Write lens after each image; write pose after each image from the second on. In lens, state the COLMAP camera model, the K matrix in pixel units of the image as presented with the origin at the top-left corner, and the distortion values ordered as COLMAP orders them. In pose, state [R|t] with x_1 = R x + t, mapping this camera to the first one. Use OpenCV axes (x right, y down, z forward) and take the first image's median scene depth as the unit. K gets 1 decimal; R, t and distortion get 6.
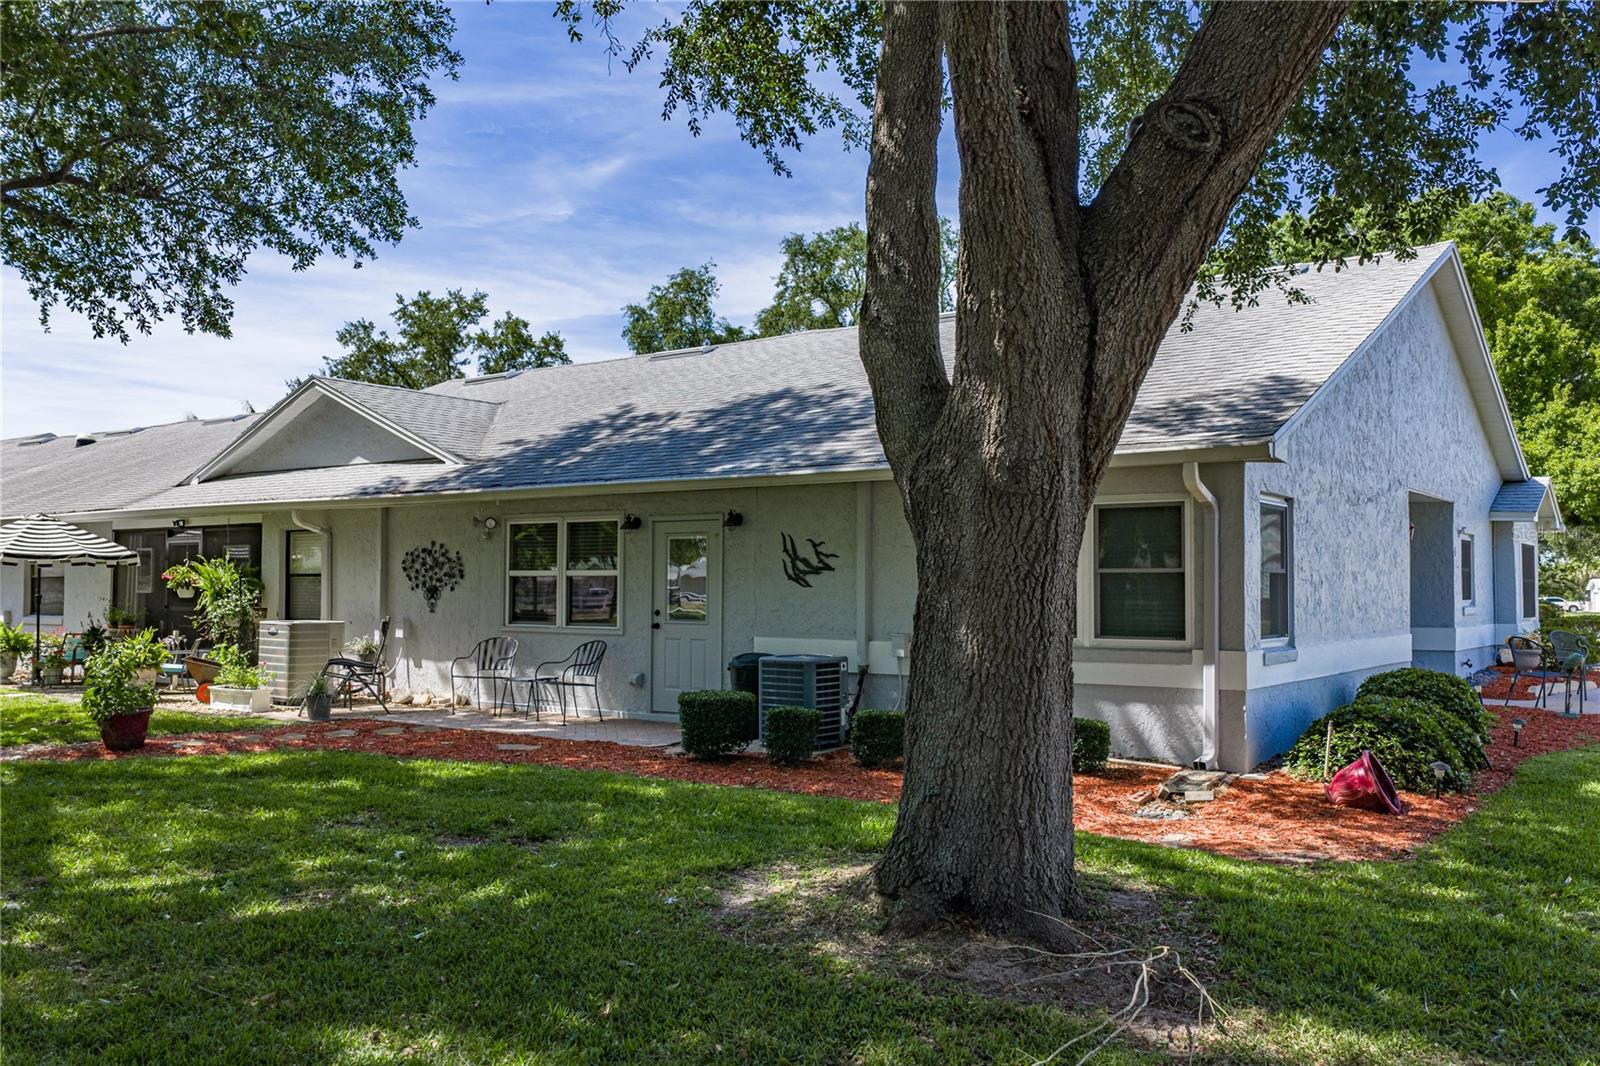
lens RADIAL K [[1330.6, 0, 799.2], [0, 1330.6, 538.4], [0, 0, 1]] dist [0.037849, -0.013826]
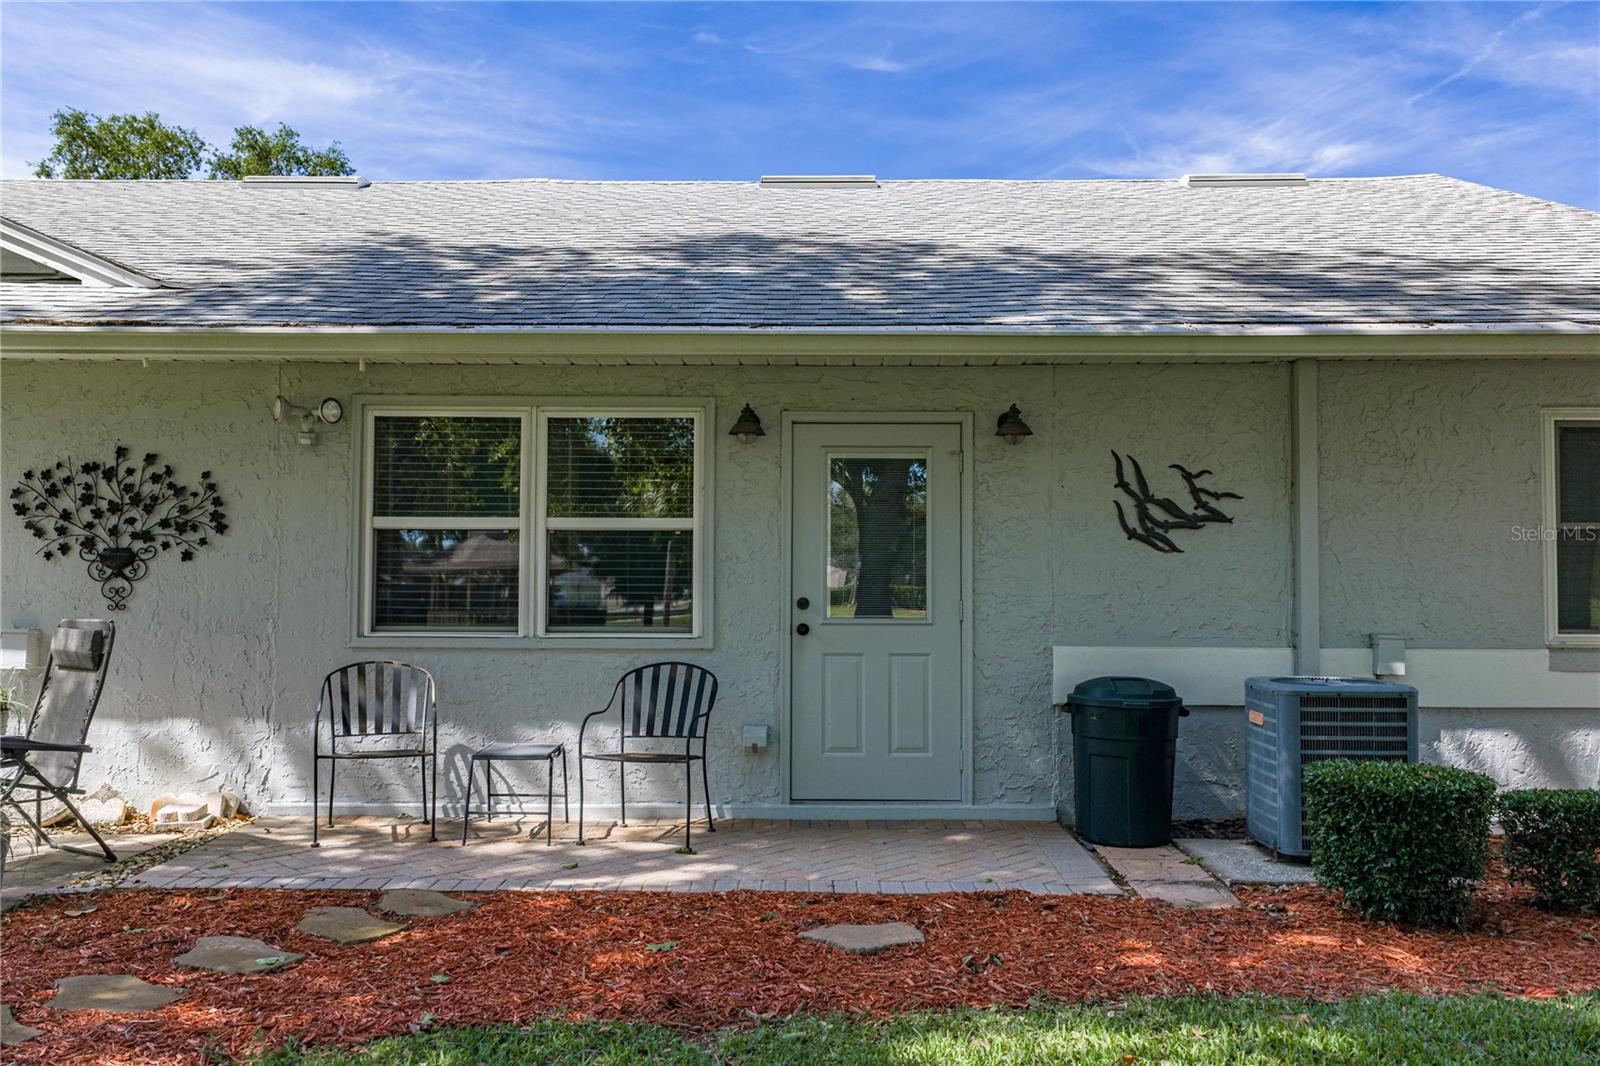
lens RADIAL K [[1330.6, 0, 799.6], [0, 1330.6, 542.2], [0, 0, 1]] dist [0.037849, -0.013826]
pose [[0.818297, 0.020738, 0.574421, -0.355058], [-0.021603, 0.999752, -0.005319, 0.031673], [-0.574389, -0.008057, 0.818543, 0.527064]]
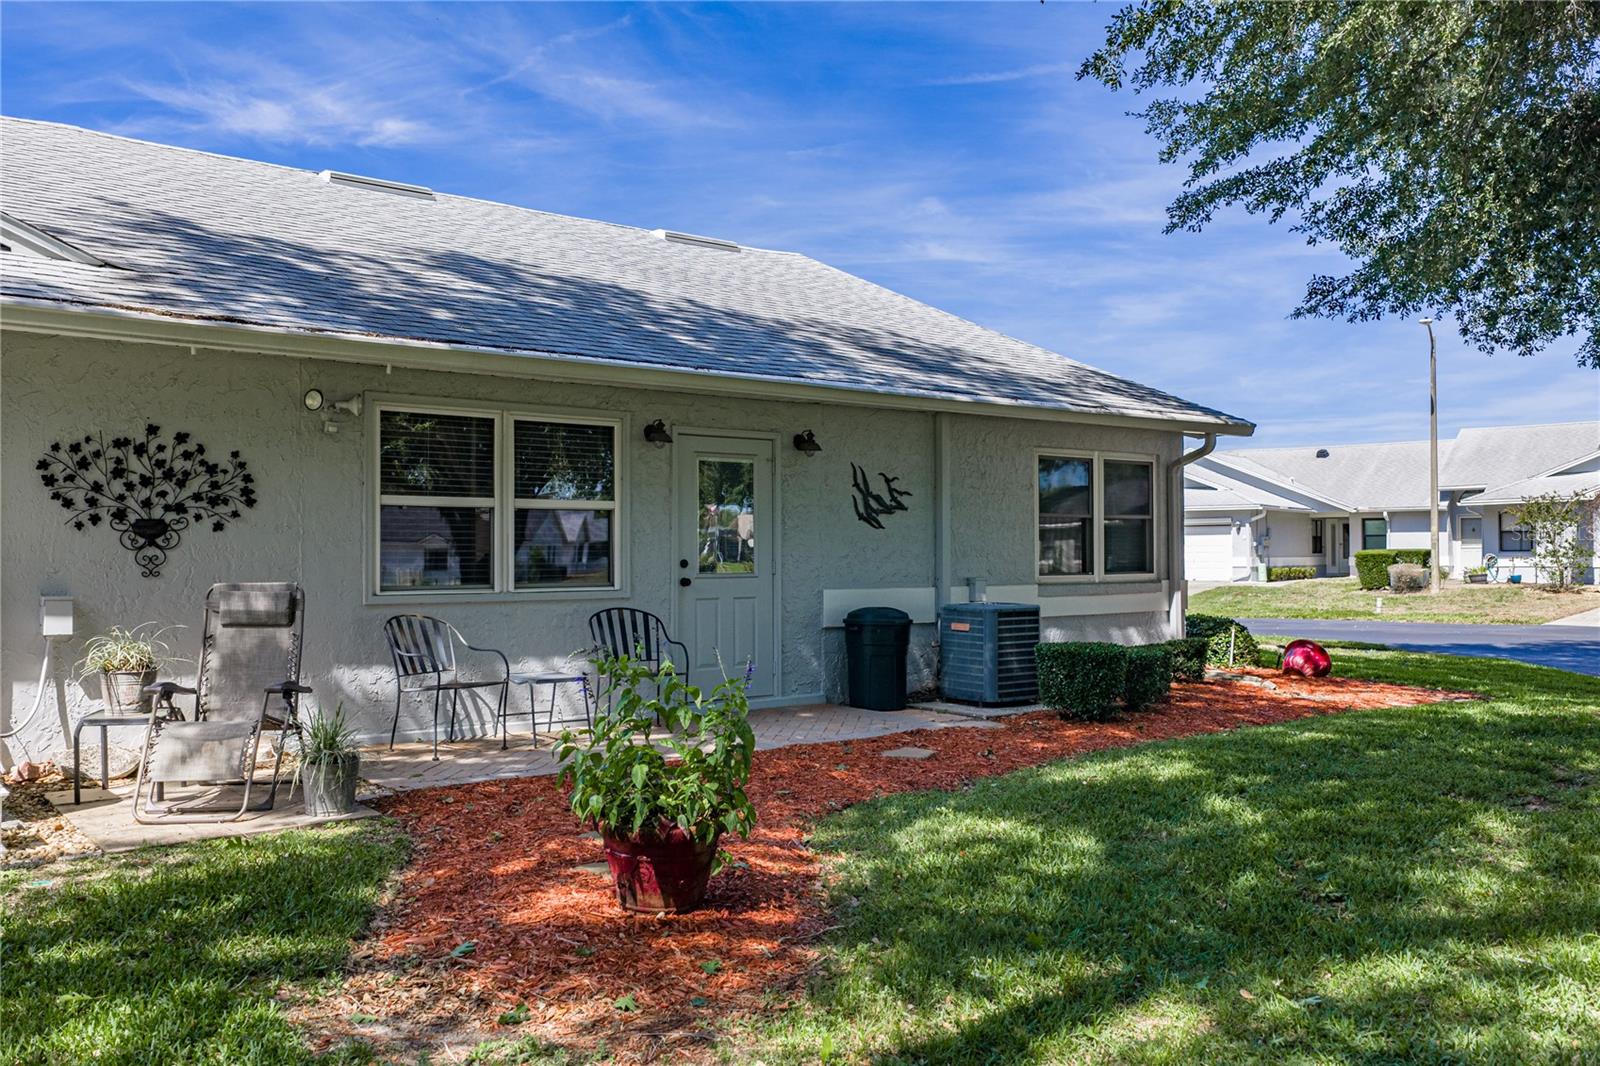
lens RADIAL K [[1330.6, 0, 796.5], [0, 1330.6, 556.4], [0, 0, 1]] dist [0.037849, -0.013826]
pose [[0.274903, -0.006279, 0.961452, -0.686562], [-0.029751, 0.999444, 0.015034, 0.035449], [-0.961012, -0.032737, 0.274563, 0.670265]]
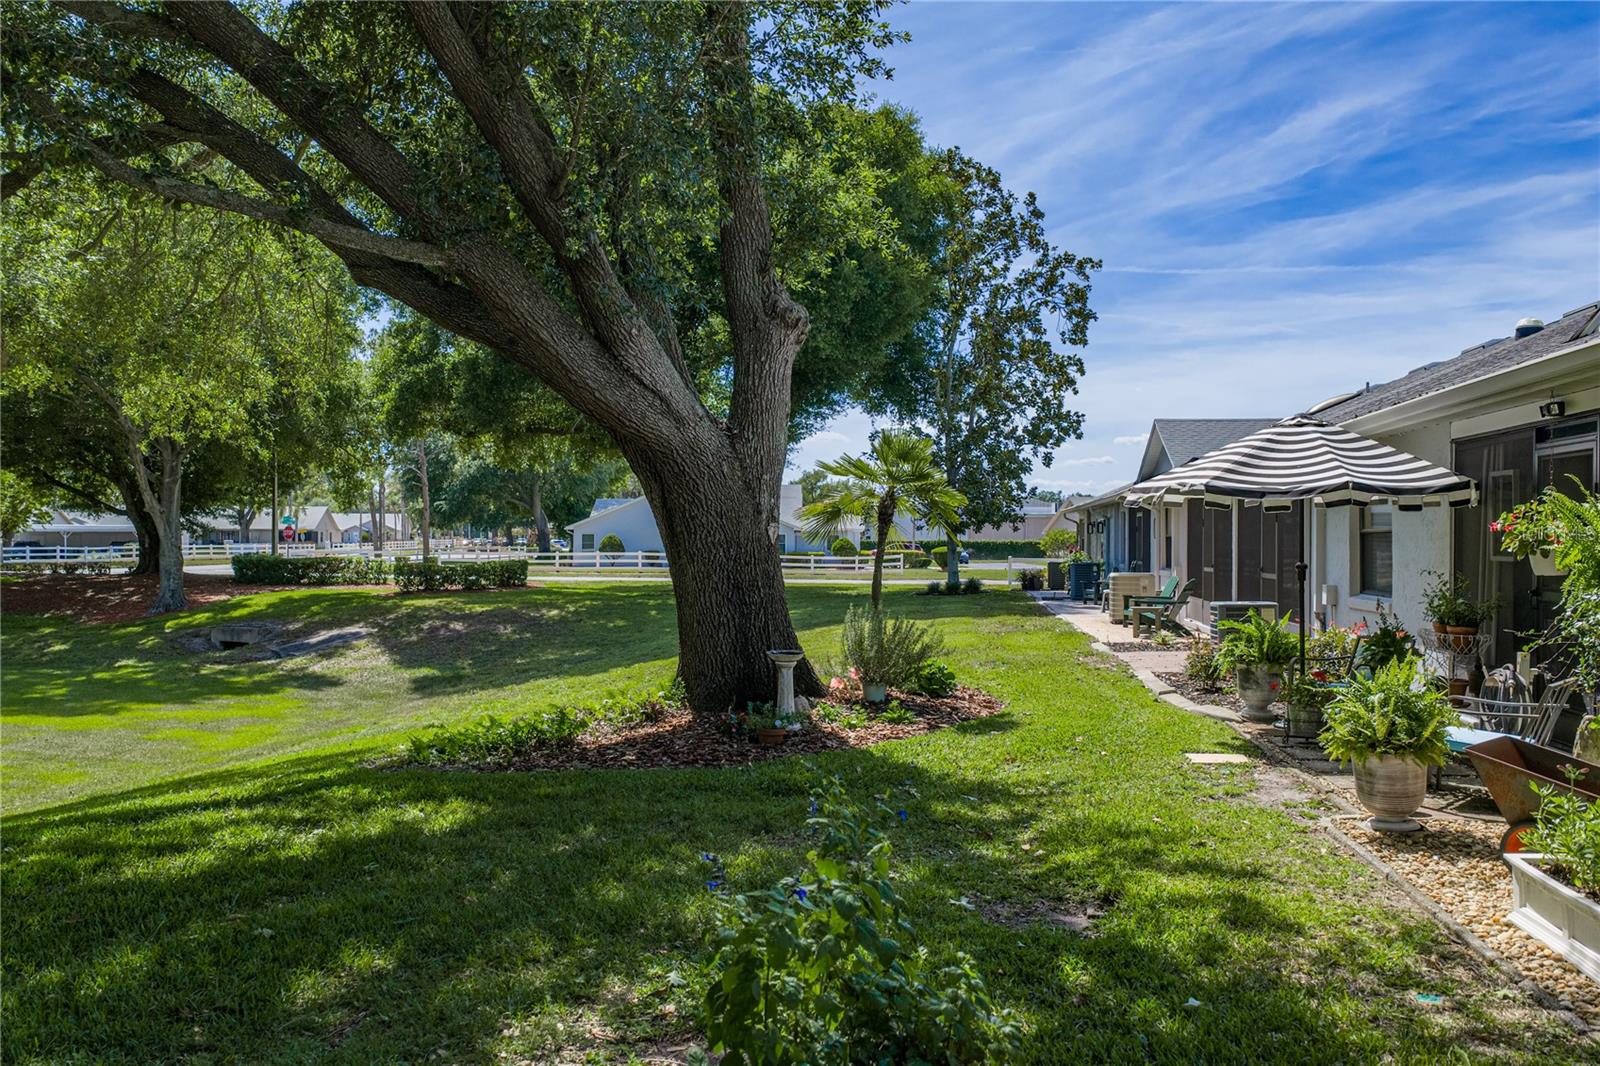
lens RADIAL K [[1330.6, 0, 778.1], [0, 1330.6, 544.1], [0, 0, 1]] dist [0.037849, -0.013826]
pose [[0.469647, -0.001293, -0.882854, -0.229596], [0.034622, 0.999257, 0.016955, 0.021410], [0.882175, -0.038529, 0.469342, 0.688410]]
